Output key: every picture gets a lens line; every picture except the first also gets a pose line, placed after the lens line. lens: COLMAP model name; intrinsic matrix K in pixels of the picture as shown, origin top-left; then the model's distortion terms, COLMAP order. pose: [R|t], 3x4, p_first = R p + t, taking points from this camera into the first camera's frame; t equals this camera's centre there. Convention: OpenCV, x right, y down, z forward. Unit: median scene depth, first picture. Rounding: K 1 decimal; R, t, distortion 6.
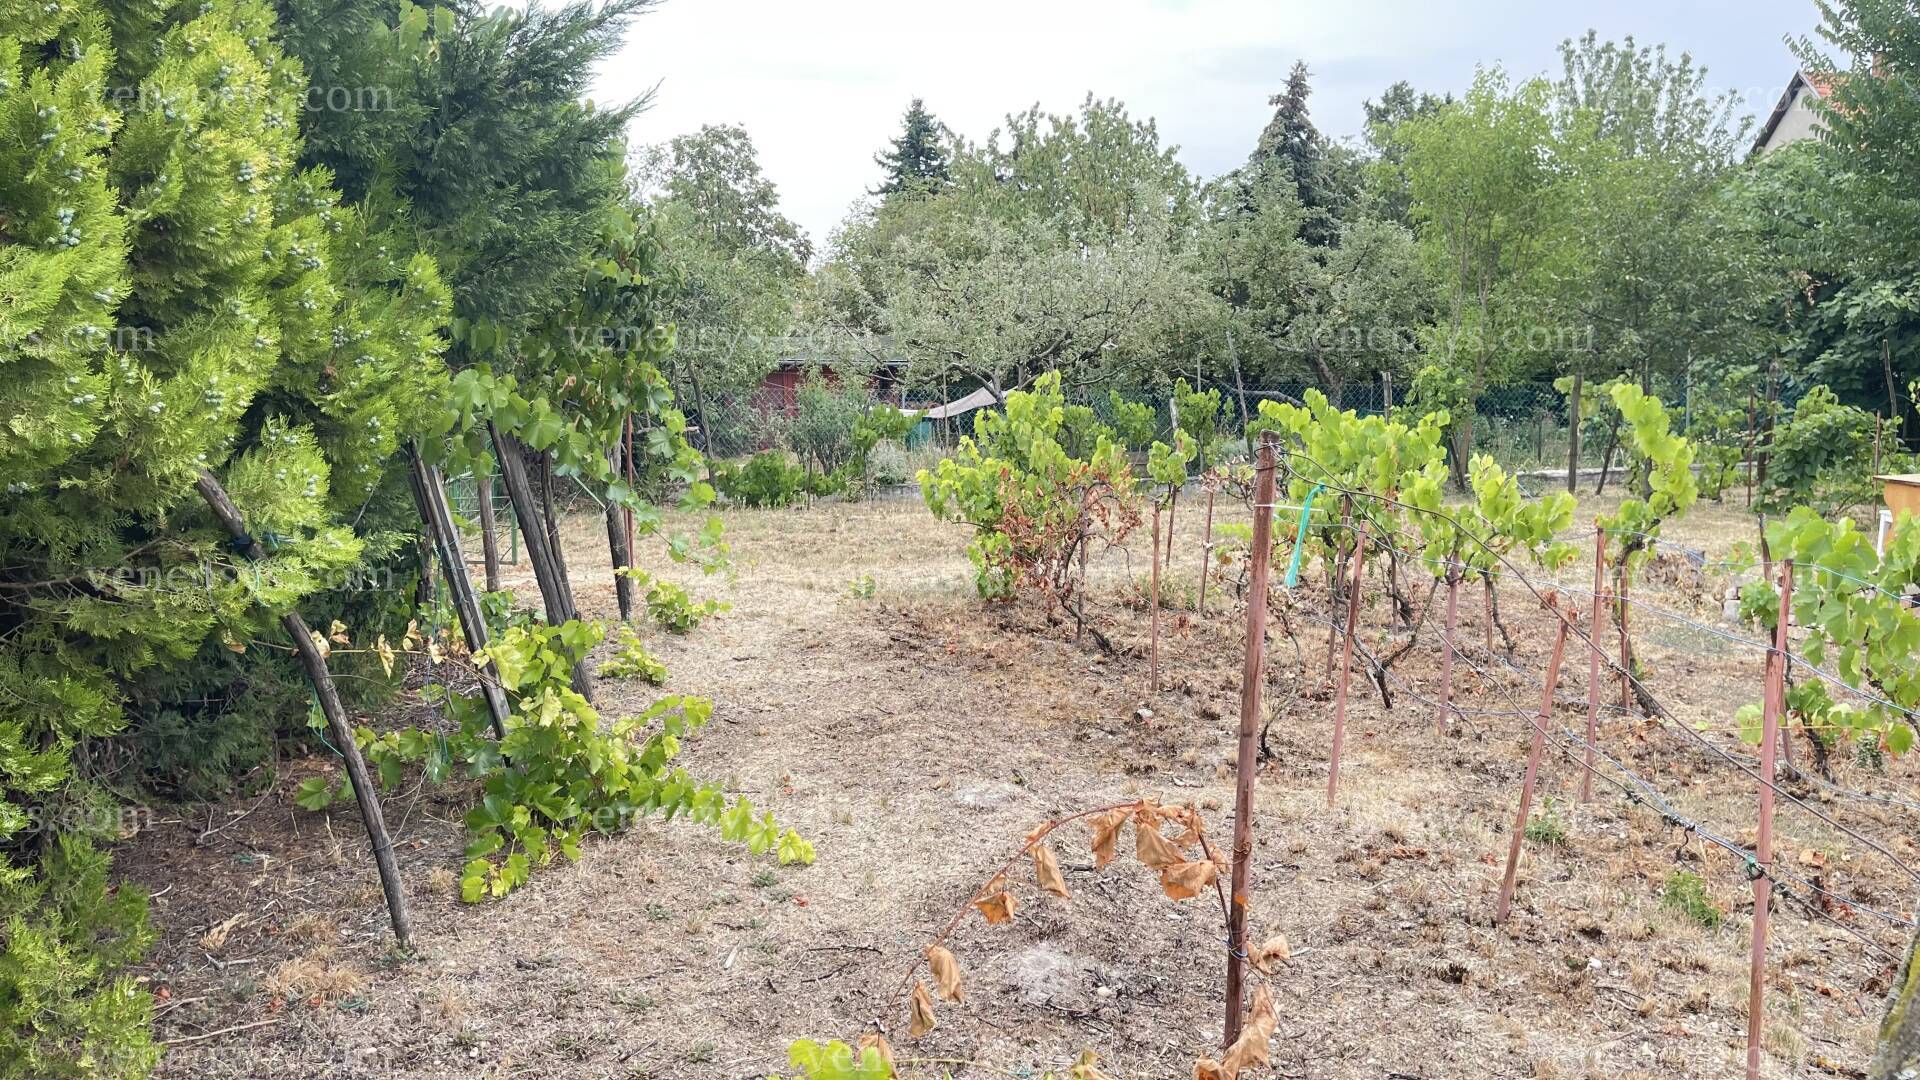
lens RADIAL K [[1290.6, 0, 960.0], [0, 1290.6, 540.0], [0, 0, 1]] dist [0.006562, 0.001314]
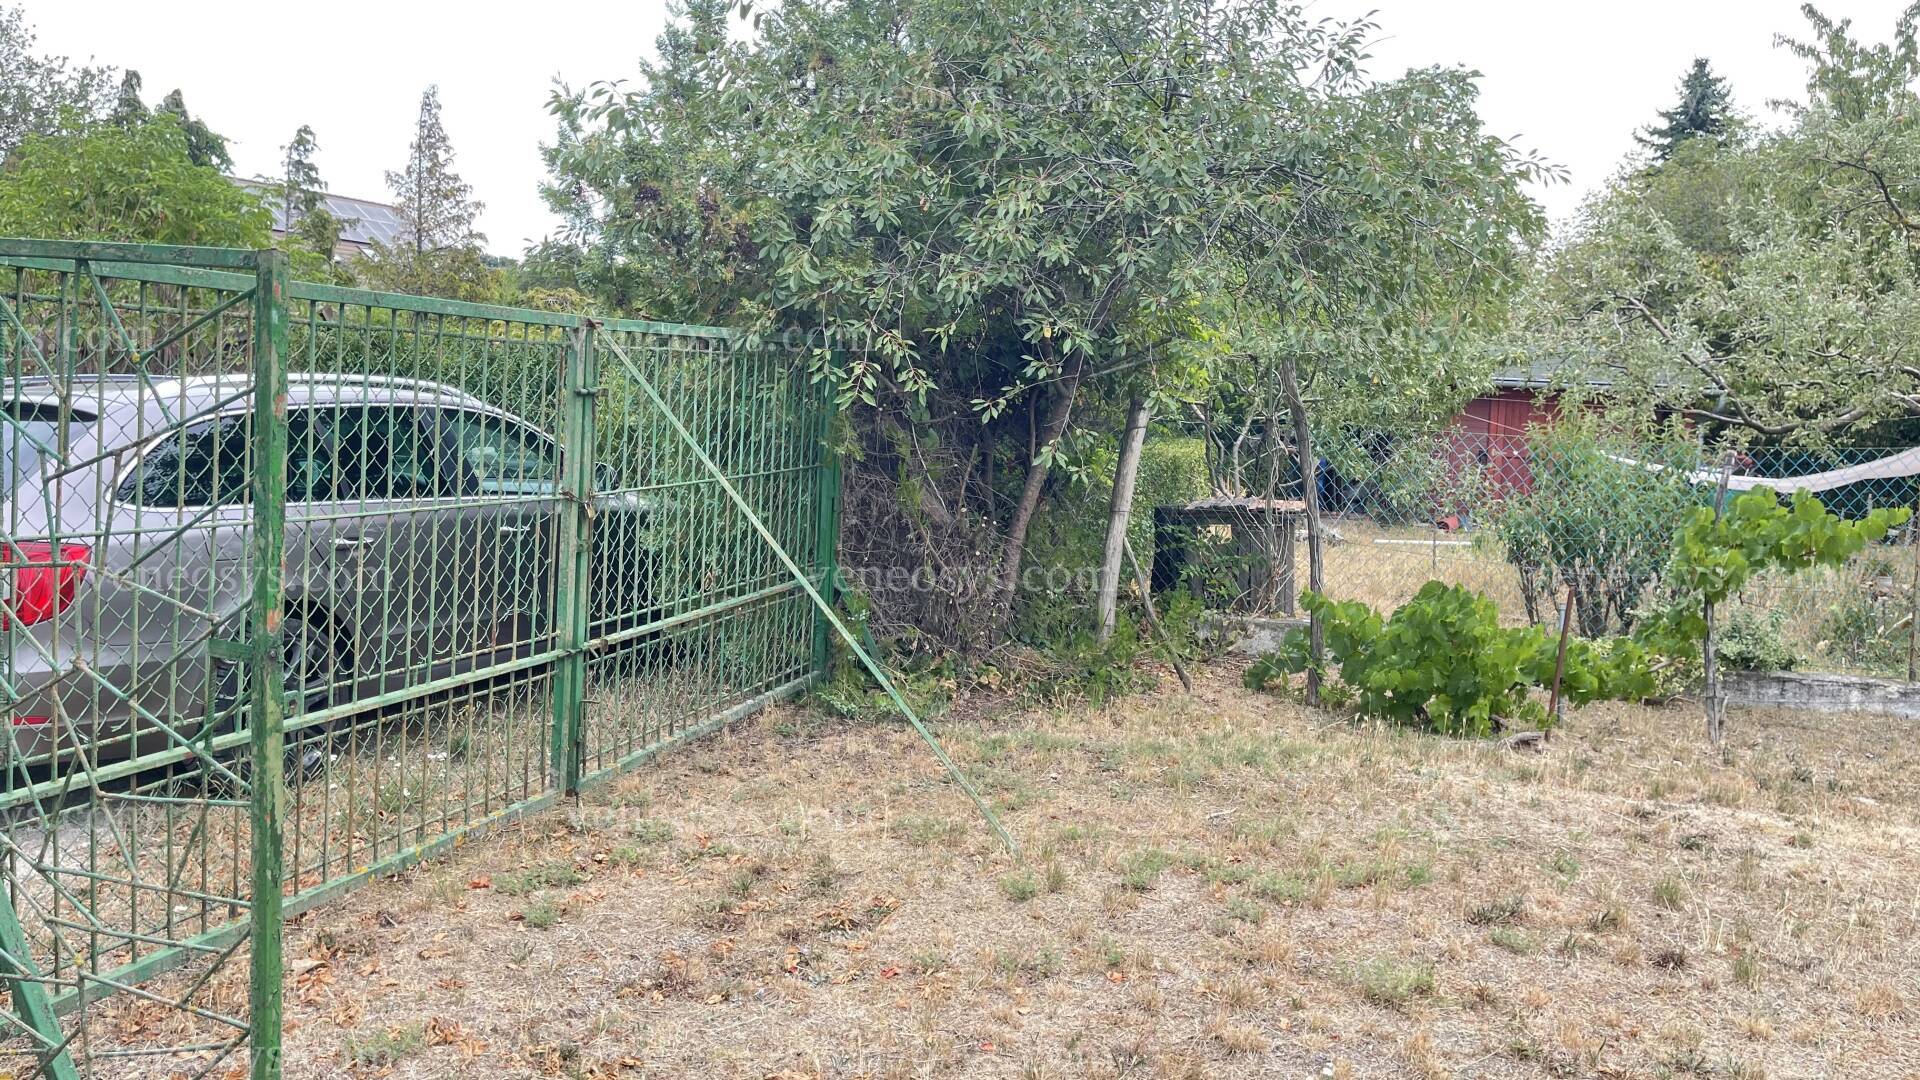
lens RADIAL K [[1290.6, 0, 960.0], [0, 1290.6, 540.0], [0, 0, 1]] dist [0.006562, 0.001314]
pose [[0.869461, 0.088582, -0.485996, -0.036204], [-0.096500, 0.995294, 0.008771, -0.029882], [0.484486, 0.039273, 0.873917, 0.232476]]
